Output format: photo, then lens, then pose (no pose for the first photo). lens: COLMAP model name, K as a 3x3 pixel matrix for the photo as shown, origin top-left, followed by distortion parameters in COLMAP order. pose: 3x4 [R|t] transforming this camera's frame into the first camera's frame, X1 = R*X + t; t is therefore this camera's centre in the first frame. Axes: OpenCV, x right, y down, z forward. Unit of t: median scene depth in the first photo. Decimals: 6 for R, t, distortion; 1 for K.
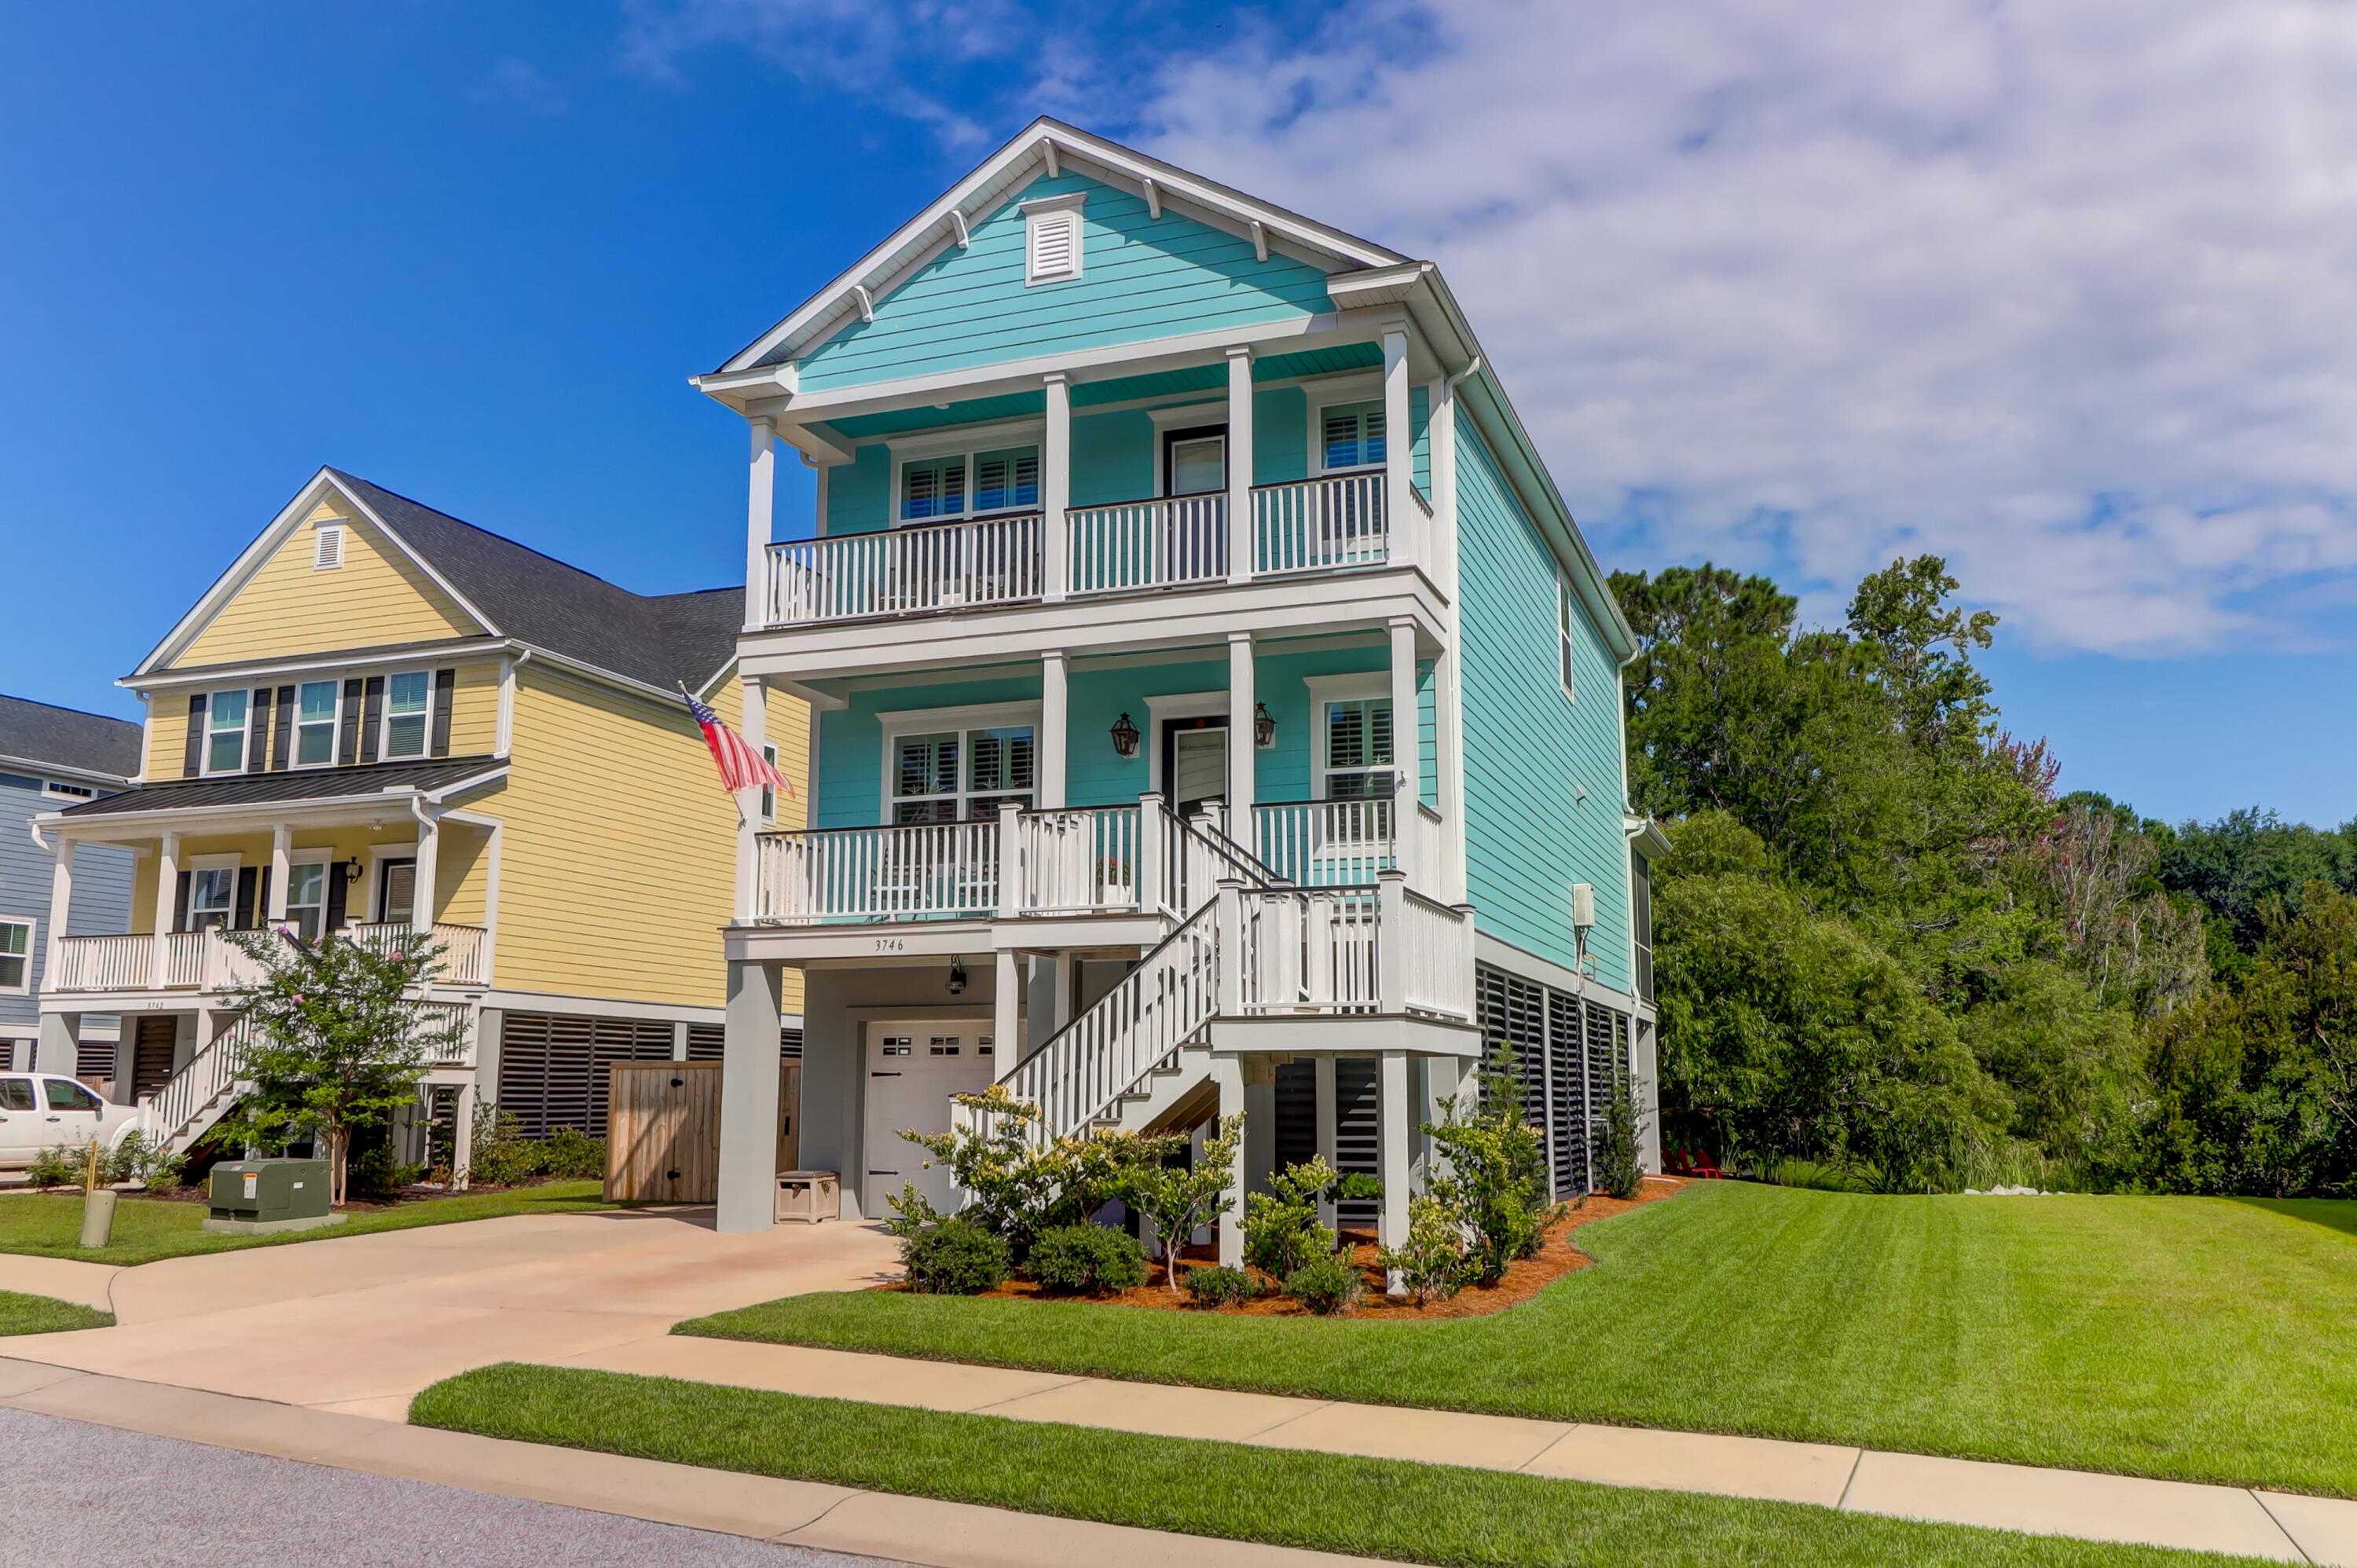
lens RADIAL K [[1877.6, 0, 1173.9], [0, 1877.6, 784.9], [0, 0, 1]] dist [0.003641, 0.001950]
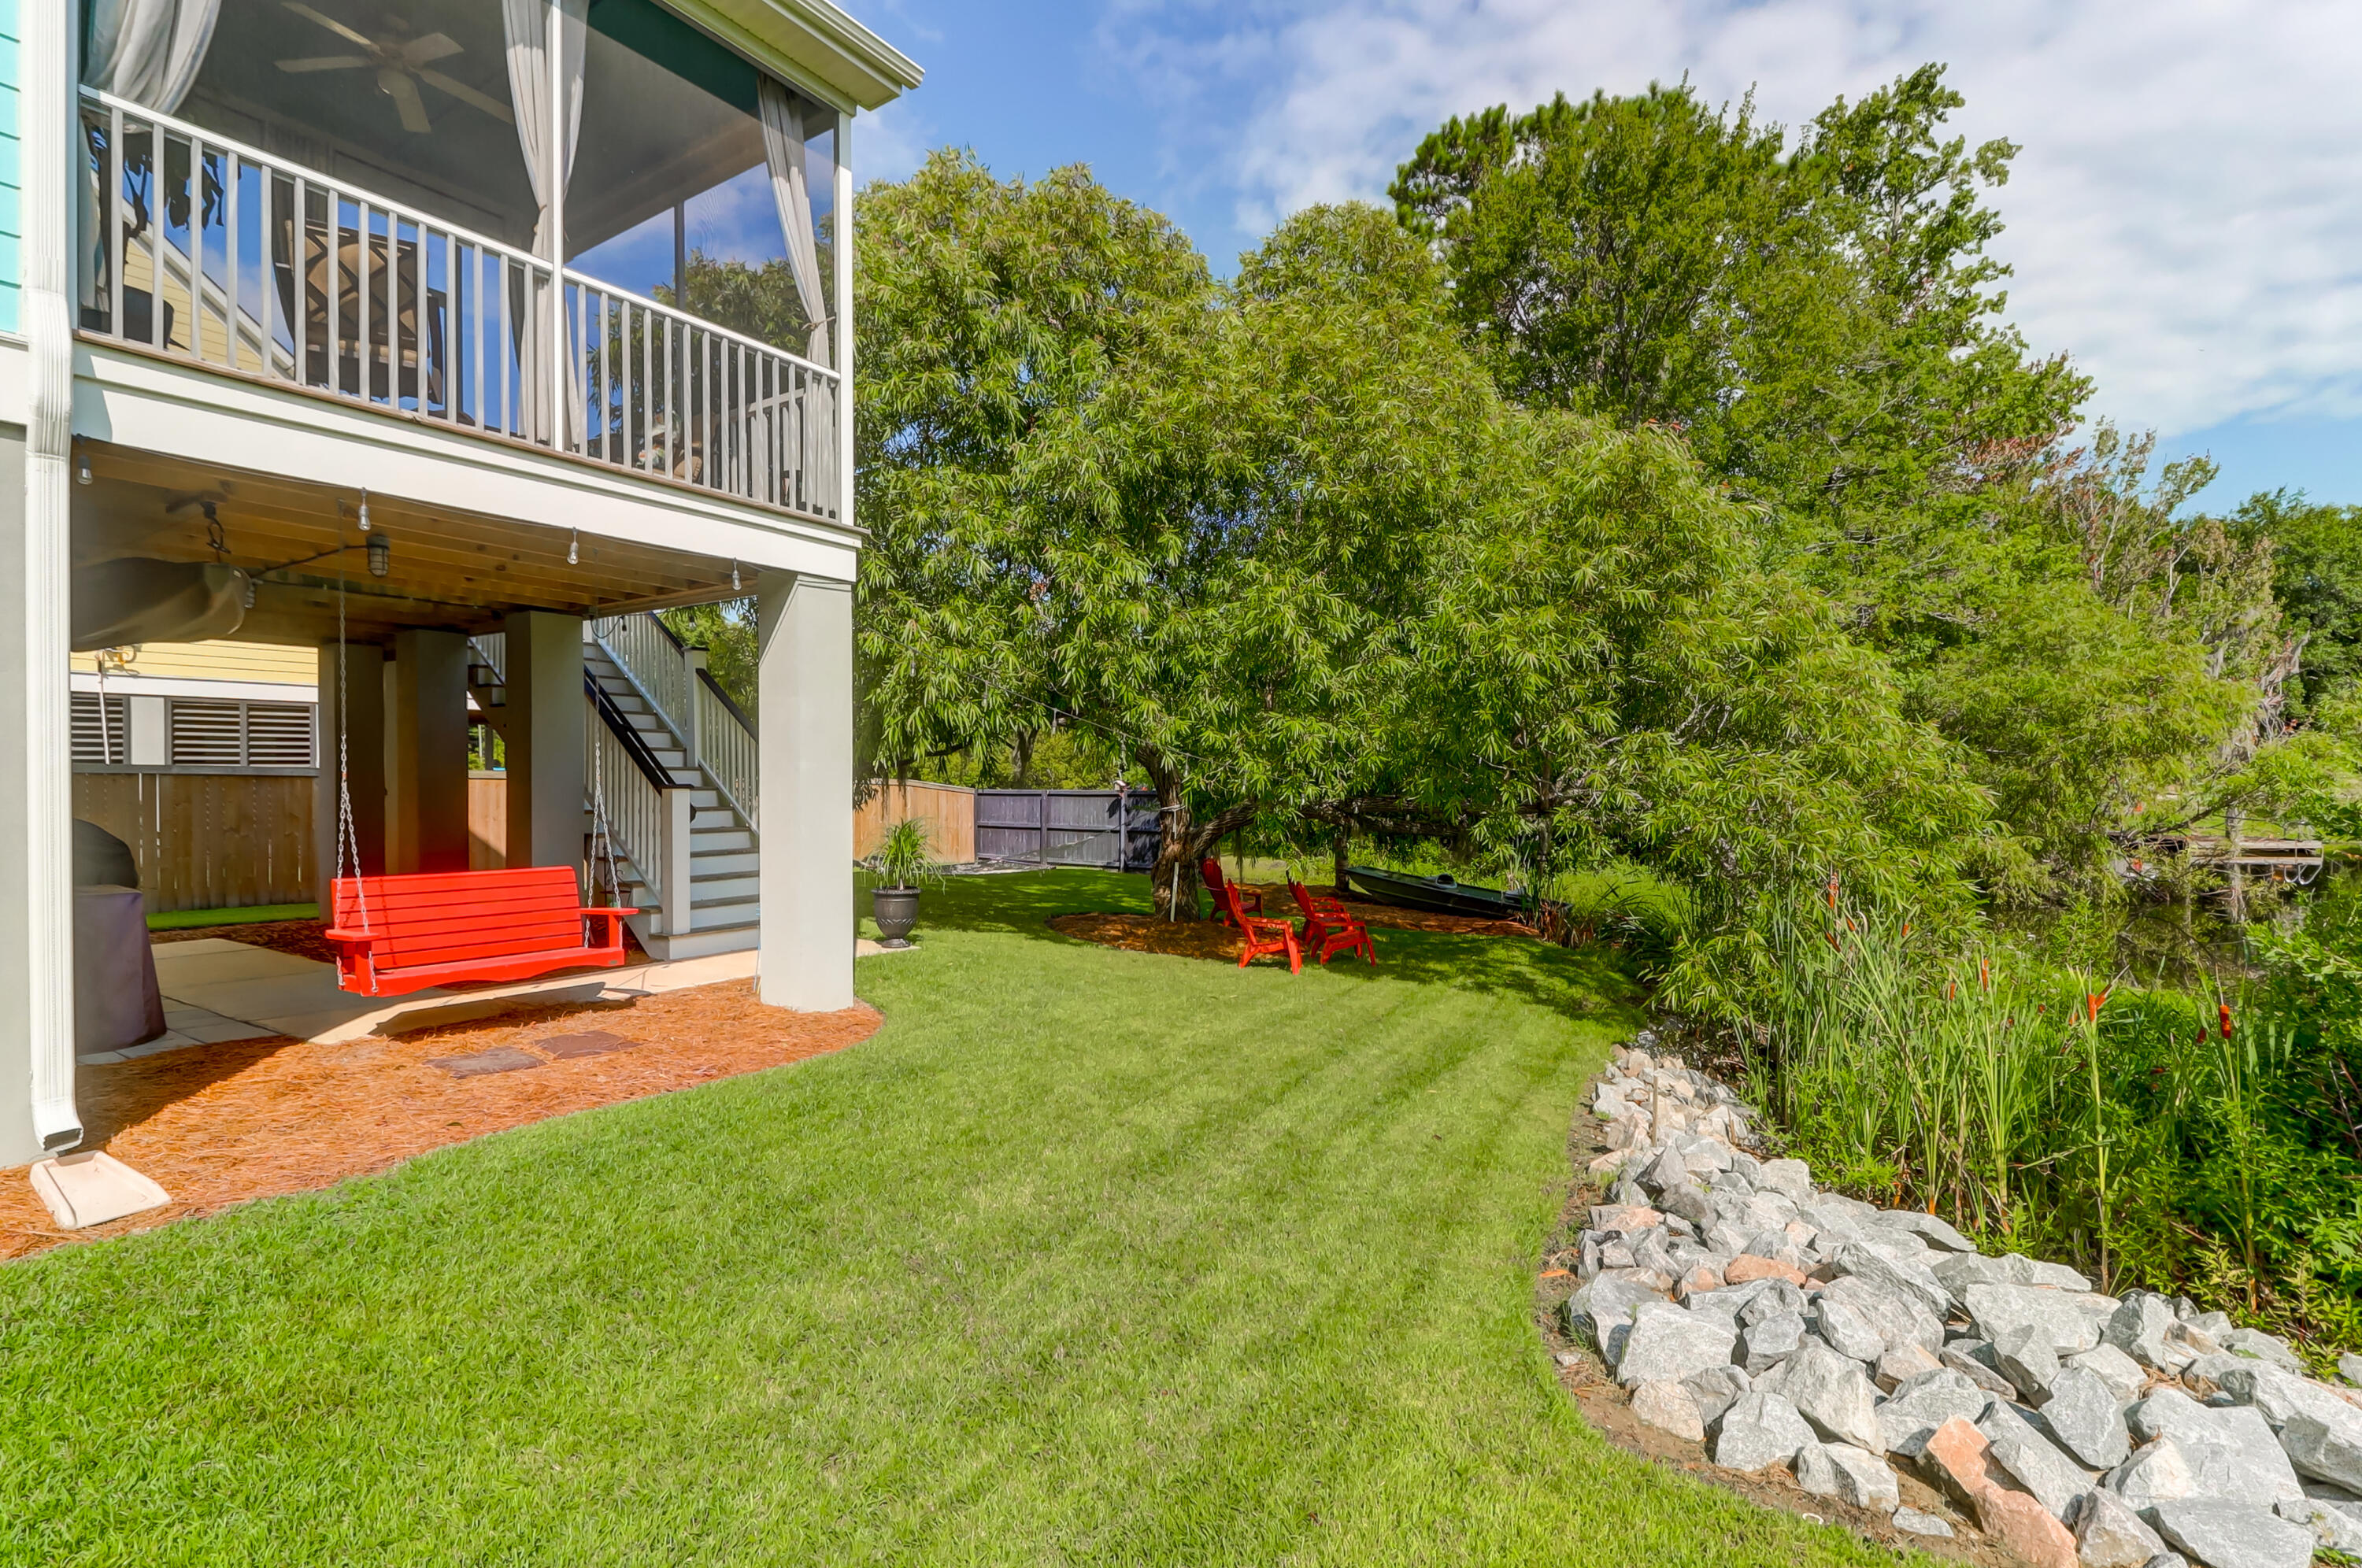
lens RADIAL K [[1084.1, 0, 1183.6], [0, 1084.1, 783.8], [0, 0, 1]] dist [0.000906, -0.003027]
pose [[0.974889, -0.002367, -0.222678, 0.240029], [0.041455, 0.984394, 0.171026, 0.087414], [0.218798, -0.175963, 0.959773, 0.537403]]
